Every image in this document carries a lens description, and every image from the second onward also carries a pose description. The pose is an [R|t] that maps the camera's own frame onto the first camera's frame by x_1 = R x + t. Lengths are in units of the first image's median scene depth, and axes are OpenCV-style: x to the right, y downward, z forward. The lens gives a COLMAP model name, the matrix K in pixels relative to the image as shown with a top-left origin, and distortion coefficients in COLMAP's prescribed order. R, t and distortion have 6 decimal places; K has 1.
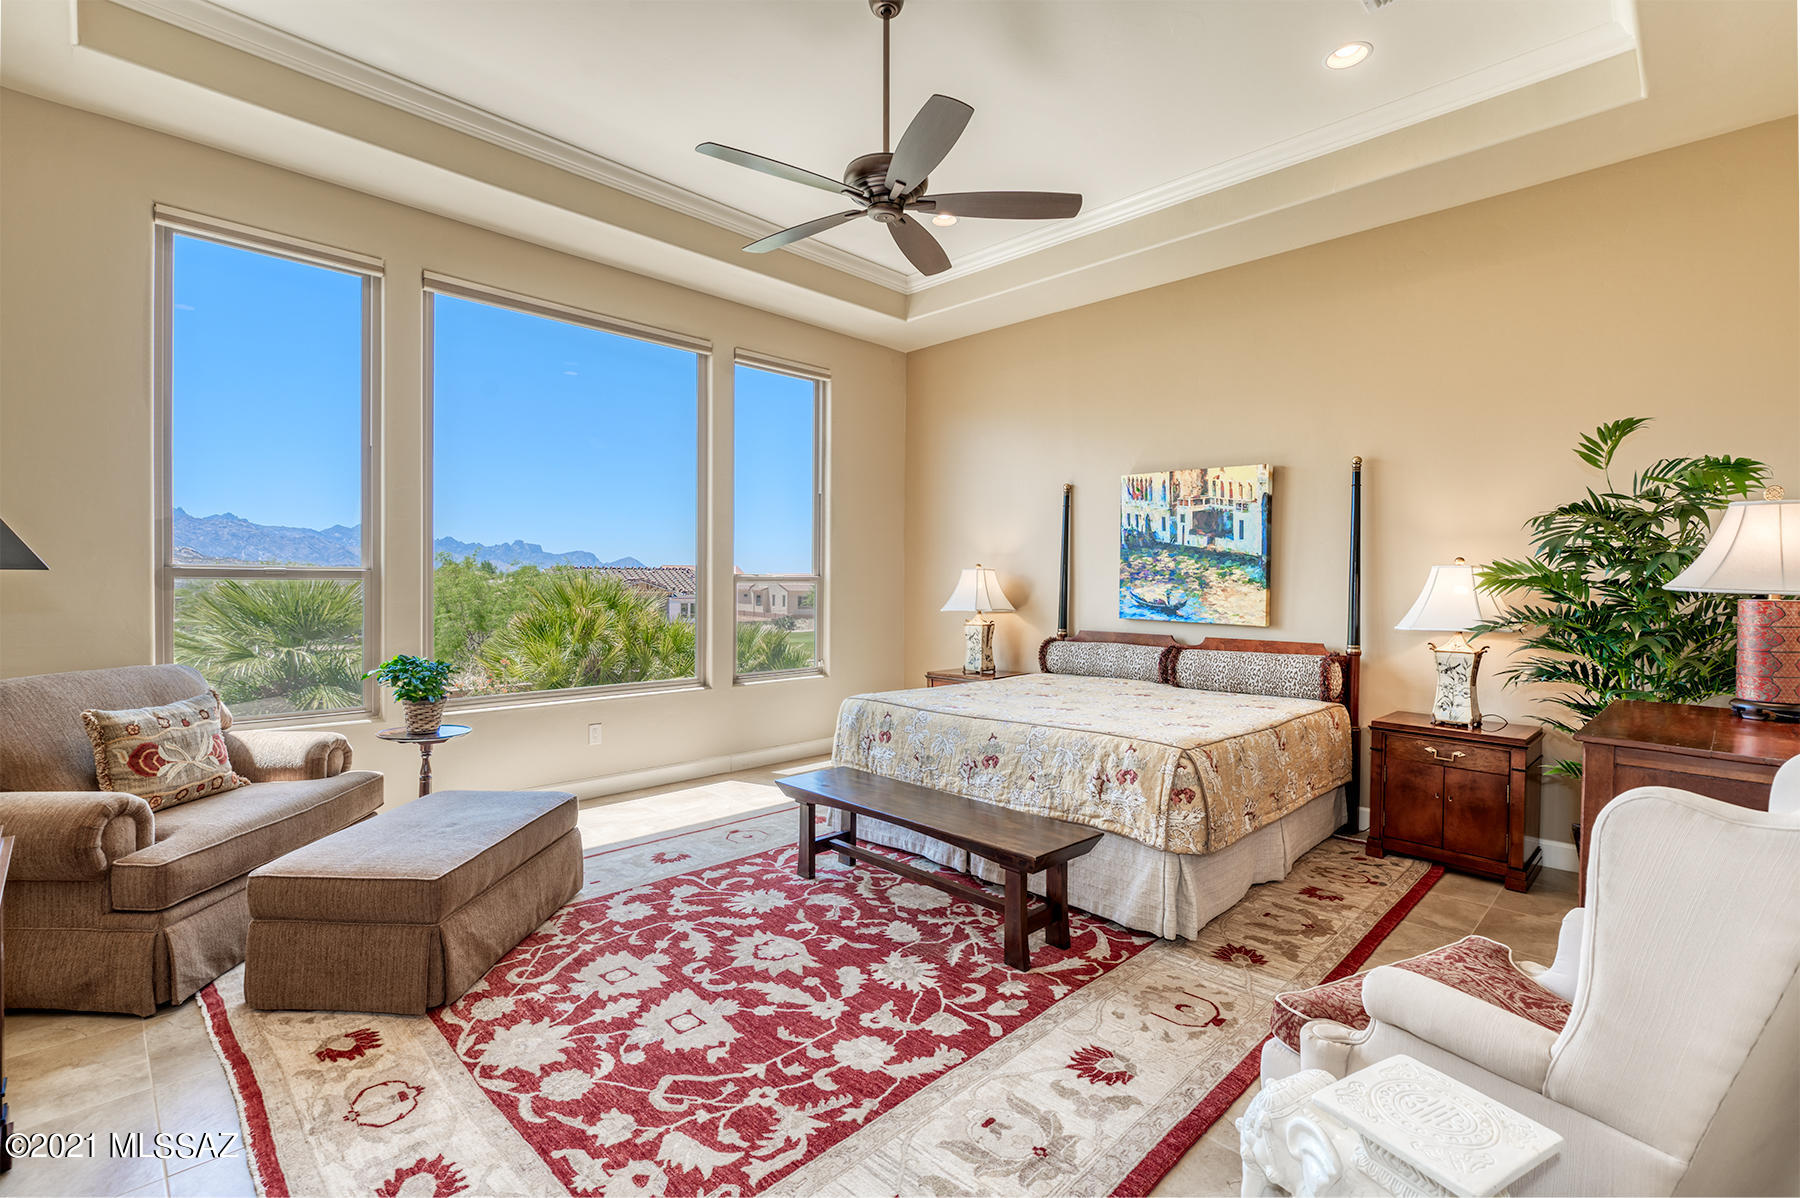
lens RADIAL K [[816.7, 0, 896.8], [0, 816.7, 593.1], [0, 0, 1]] dist [0.004367, 0.000491]
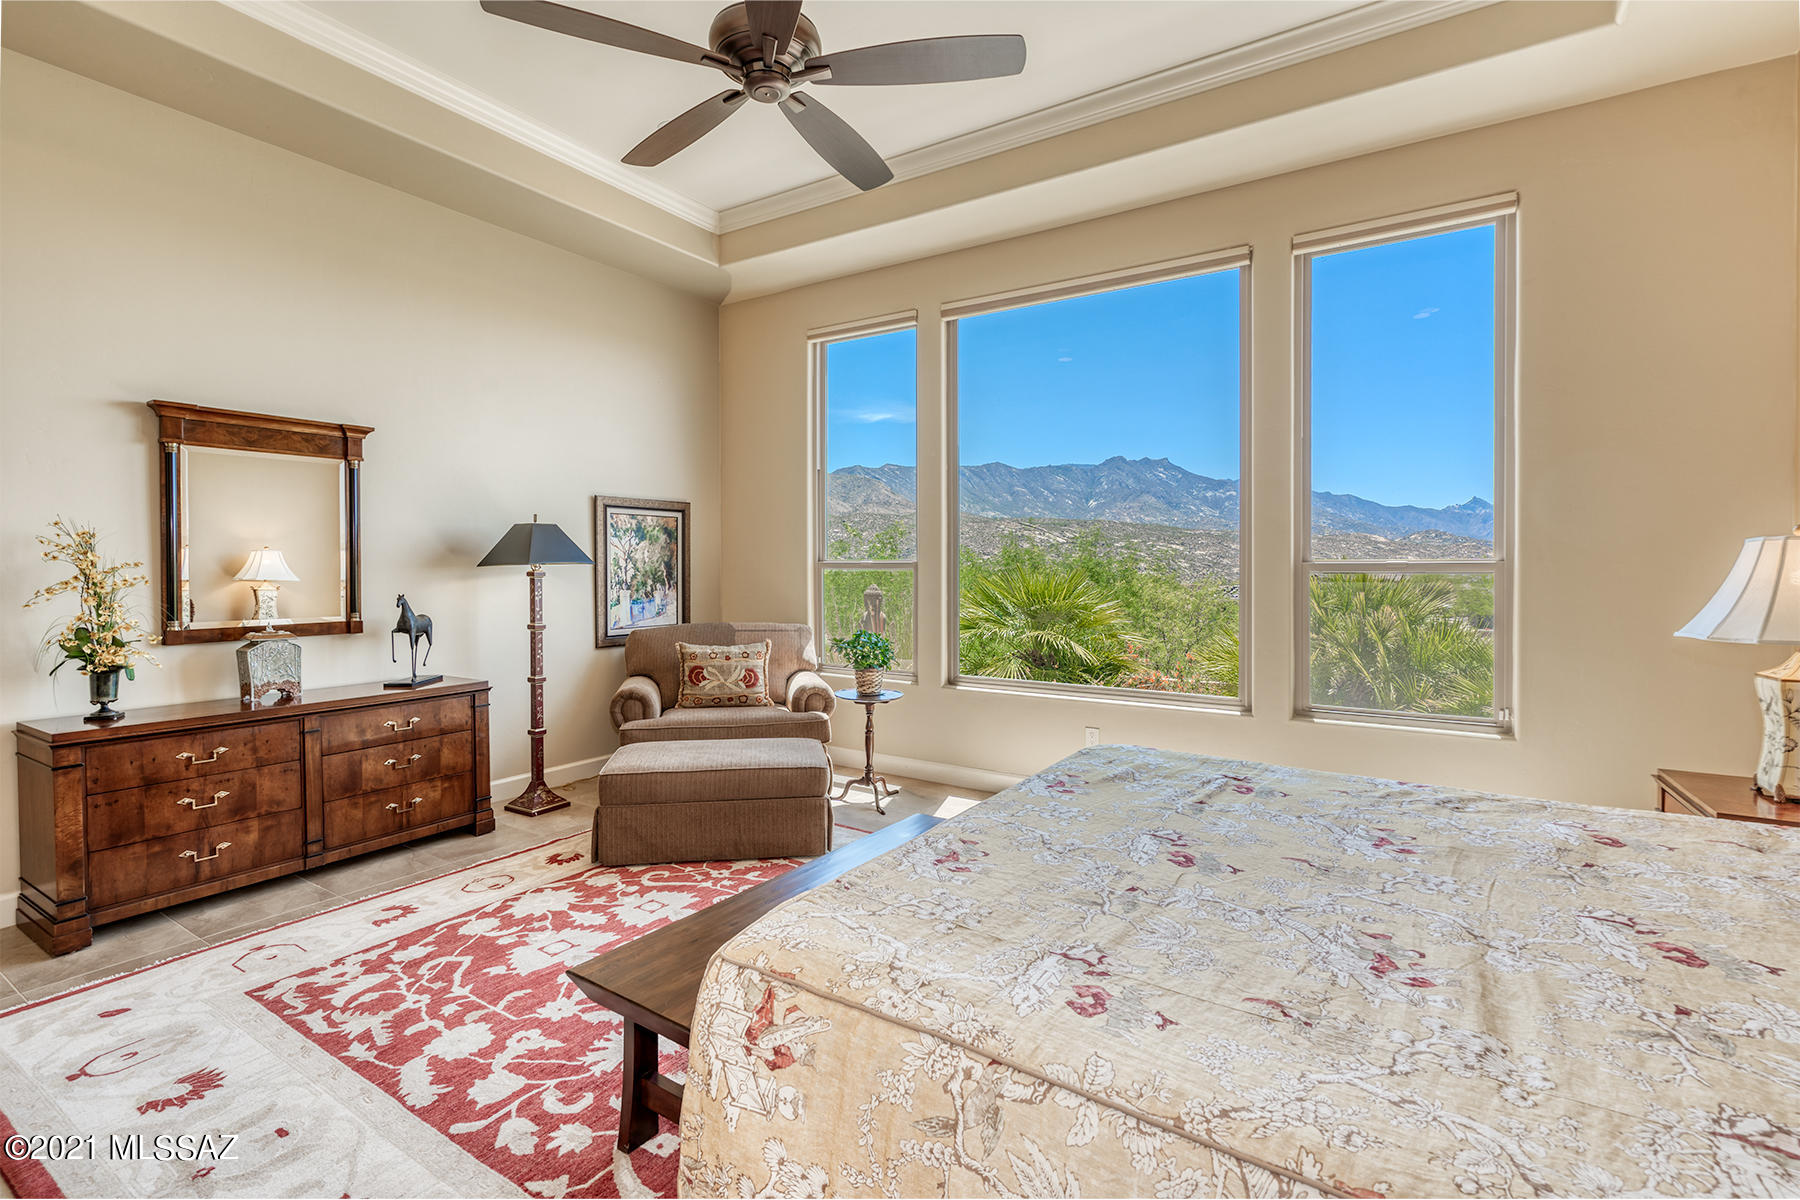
lens RADIAL K [[816.0, 0, 891.4], [0, 816.0, 577.9], [0, 0, 1]] dist [0.000769, 0.000369]
pose [[0.202660, 0.003035, -0.979244, 1.016369], [-0.015142, 0.999885, -0.000034, -0.007105], [0.979132, 0.014834, 0.202683, 1.281158]]
